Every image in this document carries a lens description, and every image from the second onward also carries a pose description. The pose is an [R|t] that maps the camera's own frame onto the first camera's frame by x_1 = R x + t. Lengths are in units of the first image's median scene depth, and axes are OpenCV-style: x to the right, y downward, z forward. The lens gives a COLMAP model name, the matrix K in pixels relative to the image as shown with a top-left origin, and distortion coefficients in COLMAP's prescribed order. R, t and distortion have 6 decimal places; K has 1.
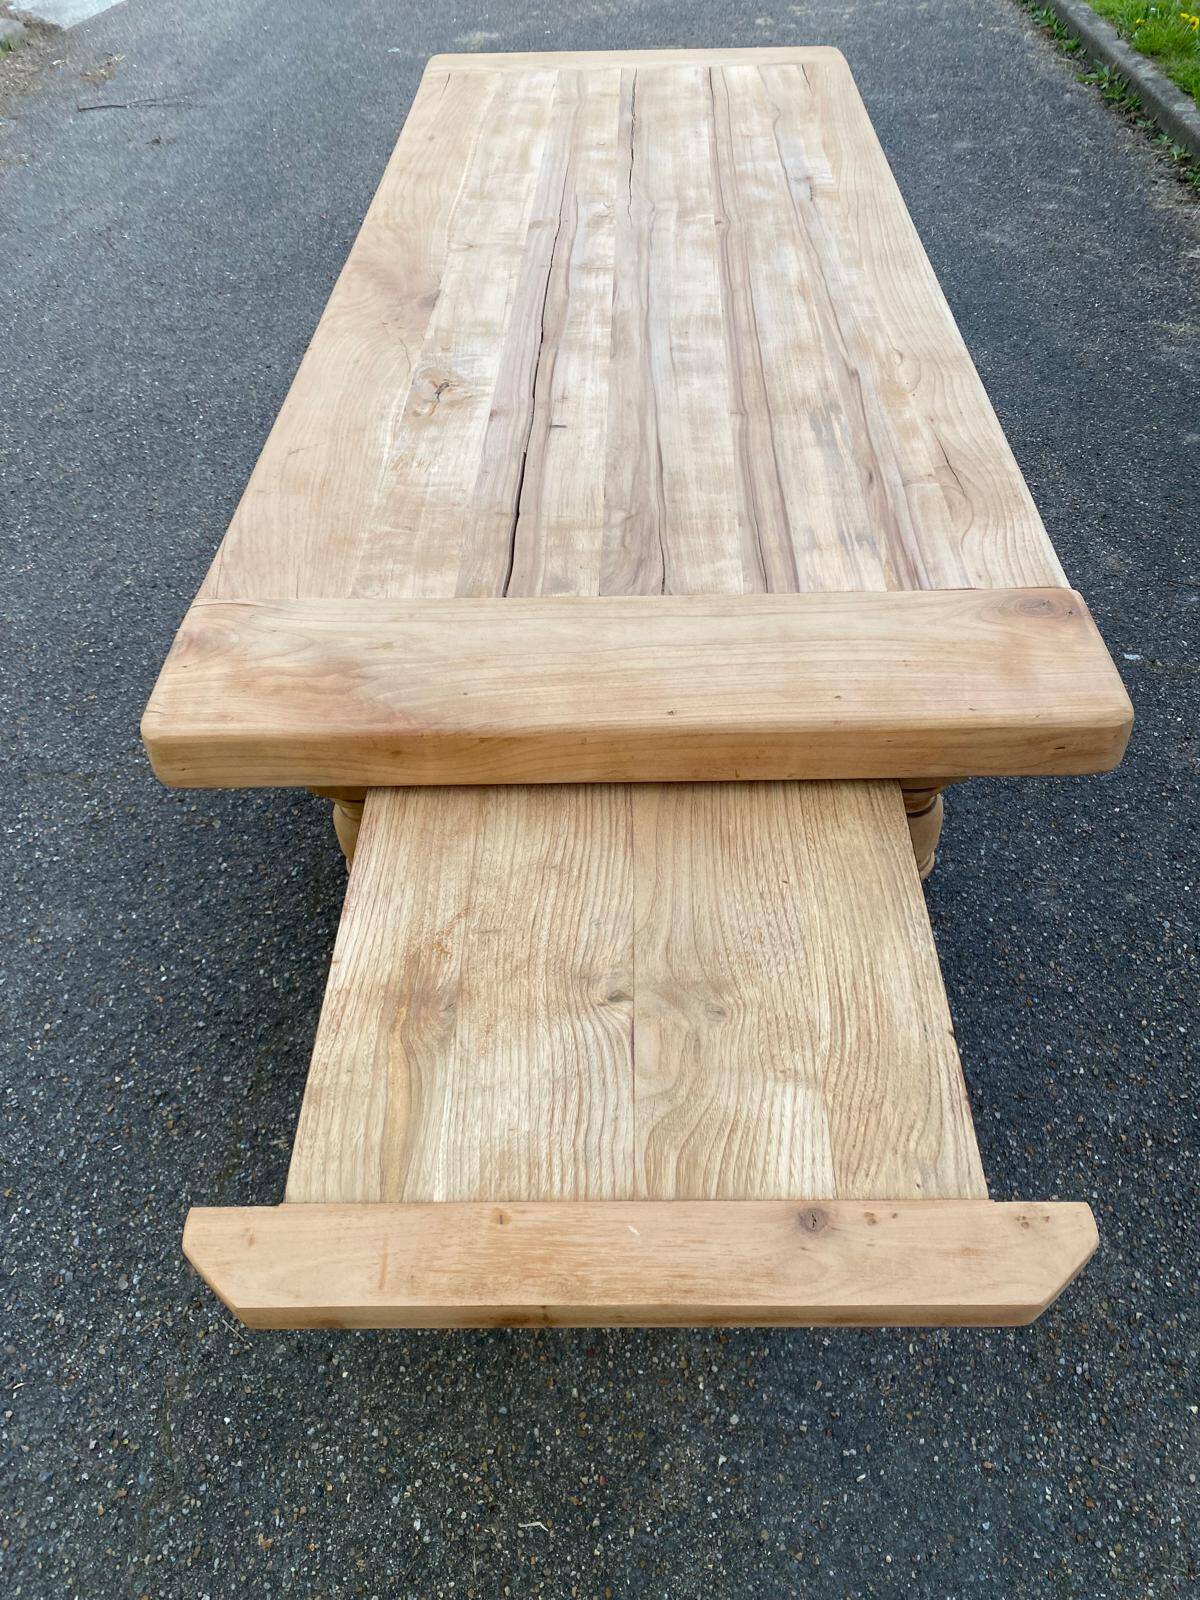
lens RADIAL K [[1220.5, 0, 608.2], [0, 1220.5, 799.2], [0, 0, 1]] dist [0.022384, -0.022225]
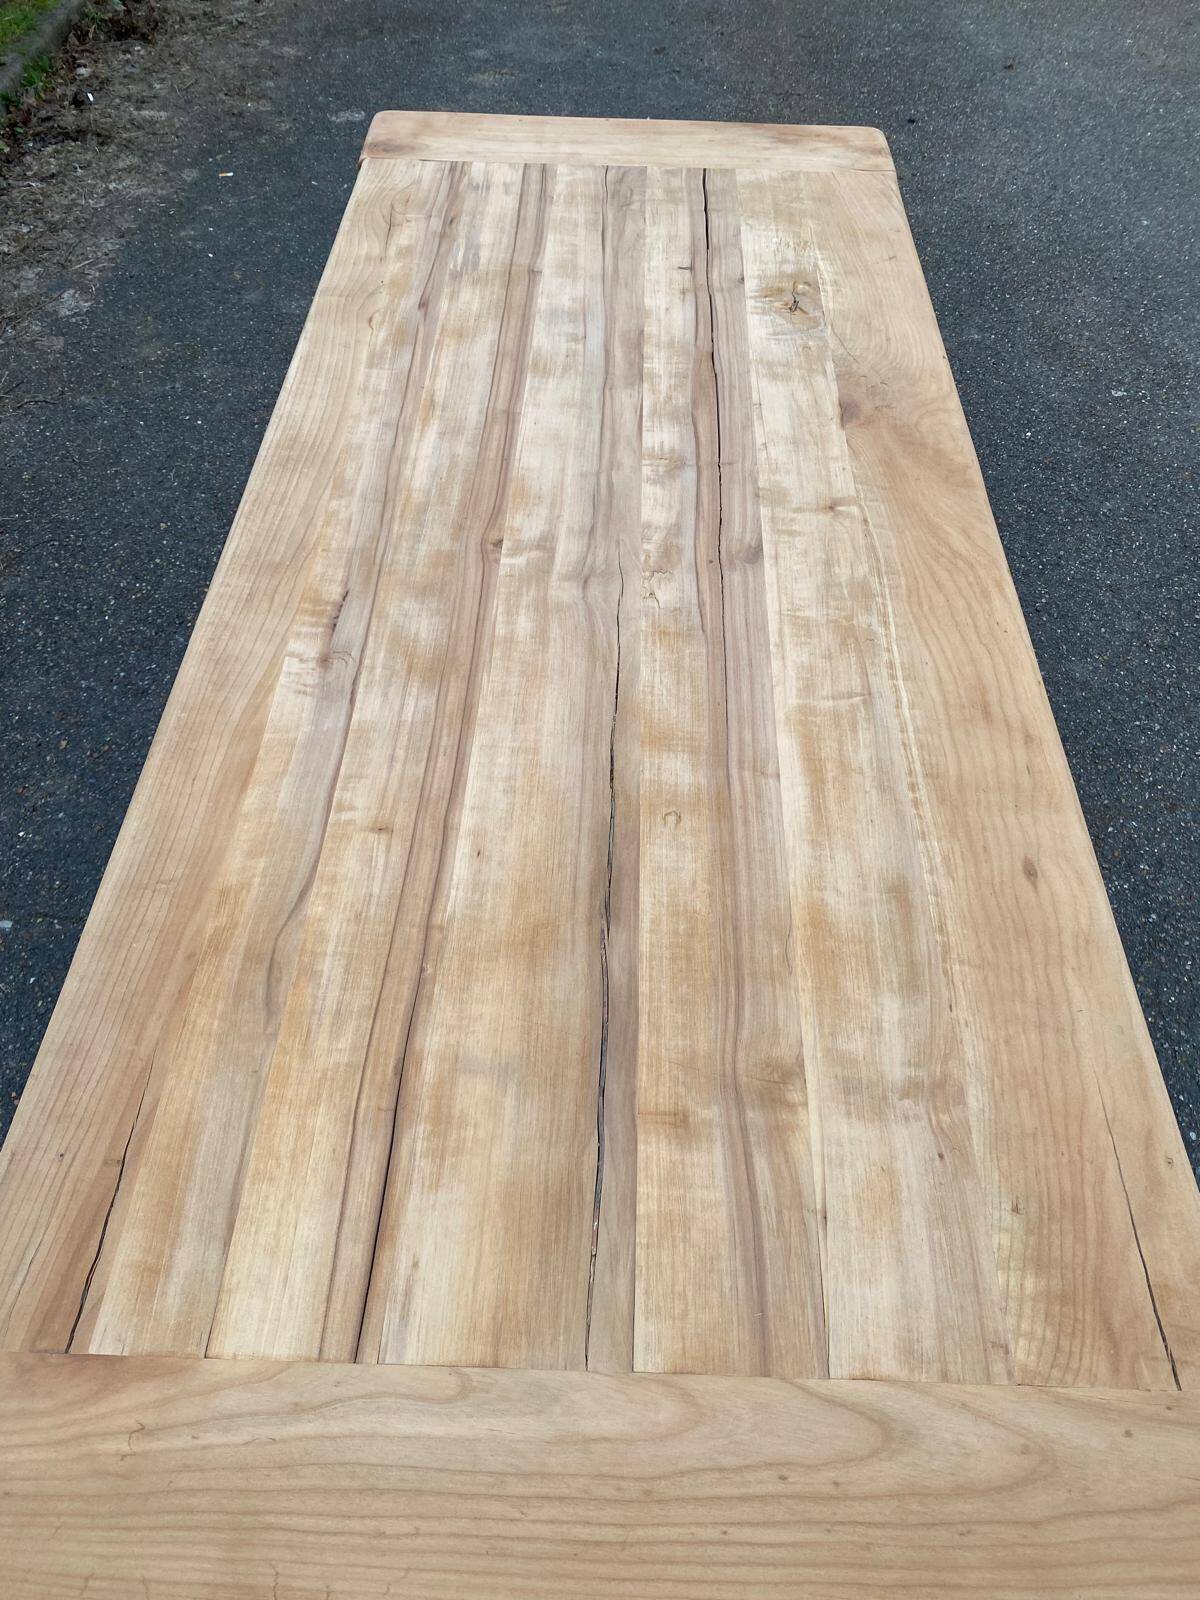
lens RADIAL K [[1220.5, 0, 591.9], [0, 1220.5, 769.8], [0, 0, 1]] dist [0.022384, -0.022225]
pose [[-0.999812, -0.001941, 0.019282, 0.022748], [0.019366, -0.063068, 0.997821, -1.304242], [-0.000721, 0.998007, 0.063093, 1.192757]]
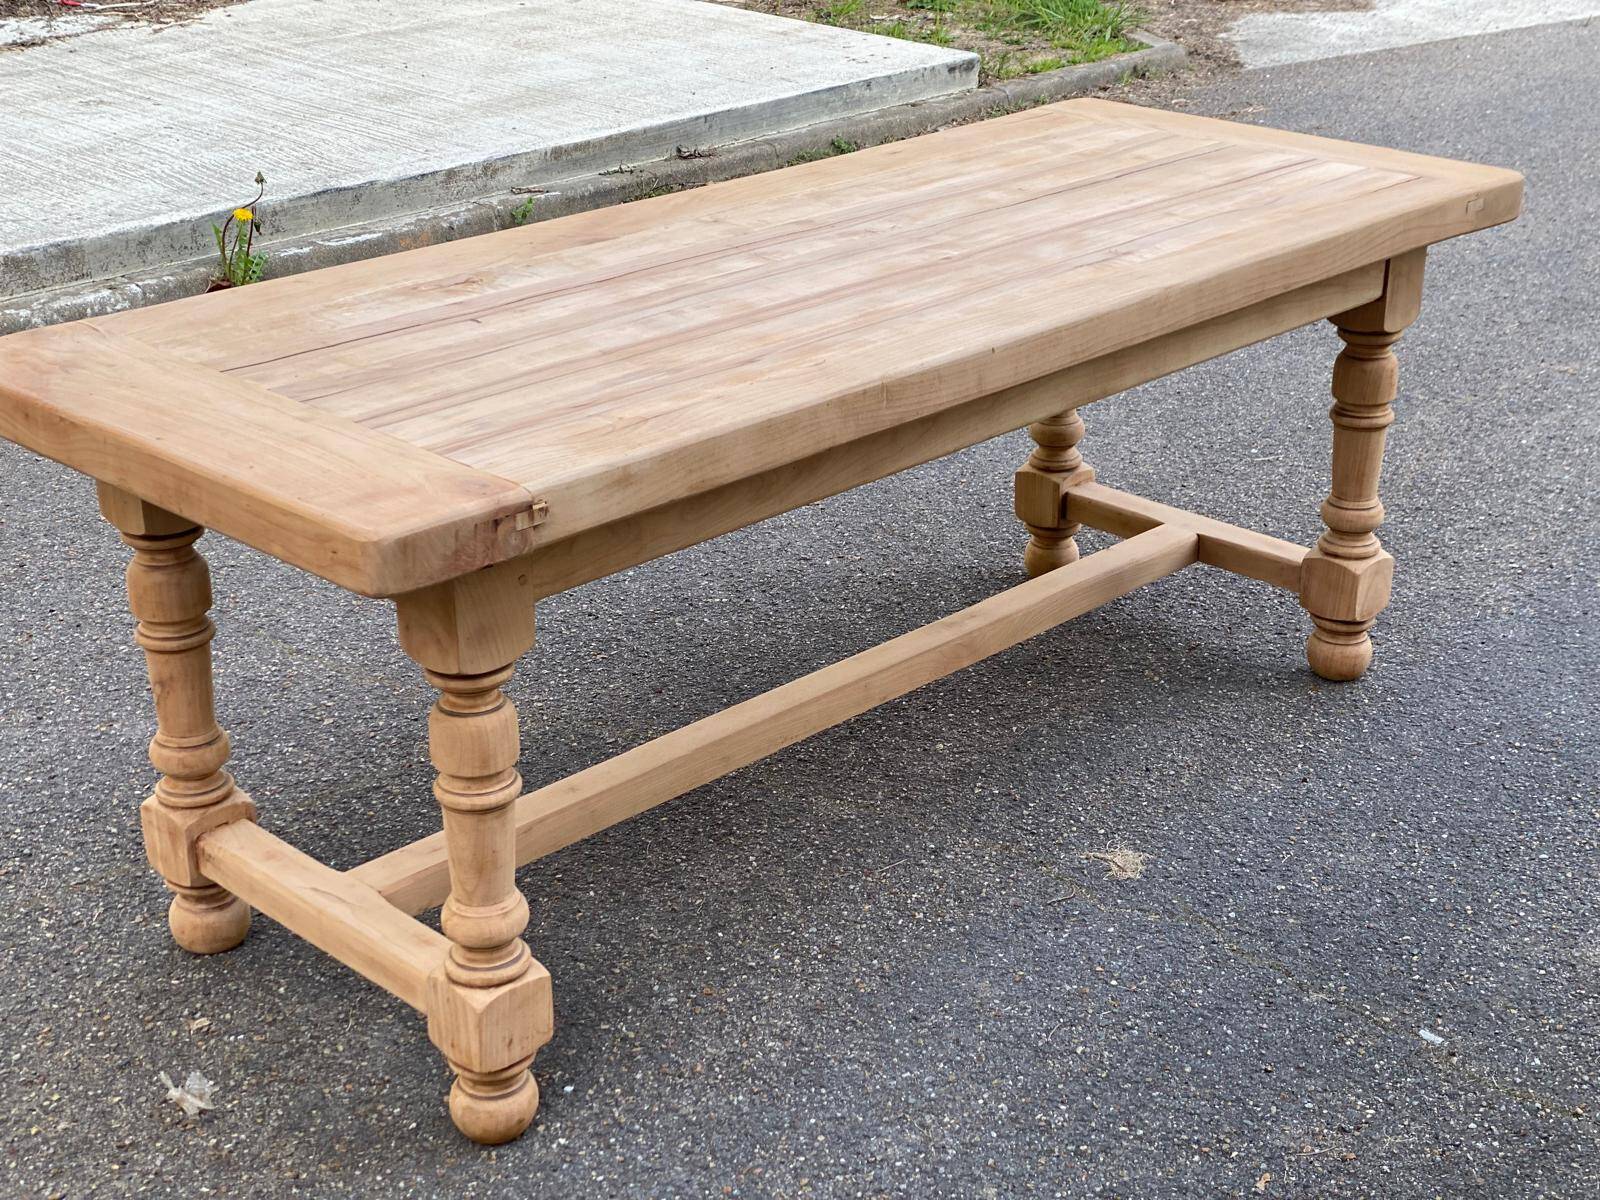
lens RADIAL K [[2387.3, 0, 809.0], [0, 2387.3, 610.3], [0, 0, 1]] dist [0.124718, 0.000000]
pose [[0.721528, 0.294178, -0.626783, 1.285521], [-0.499470, 0.848071, -0.176931, 0.107970], [0.479507, 0.440720, 0.758840, -0.266839]]
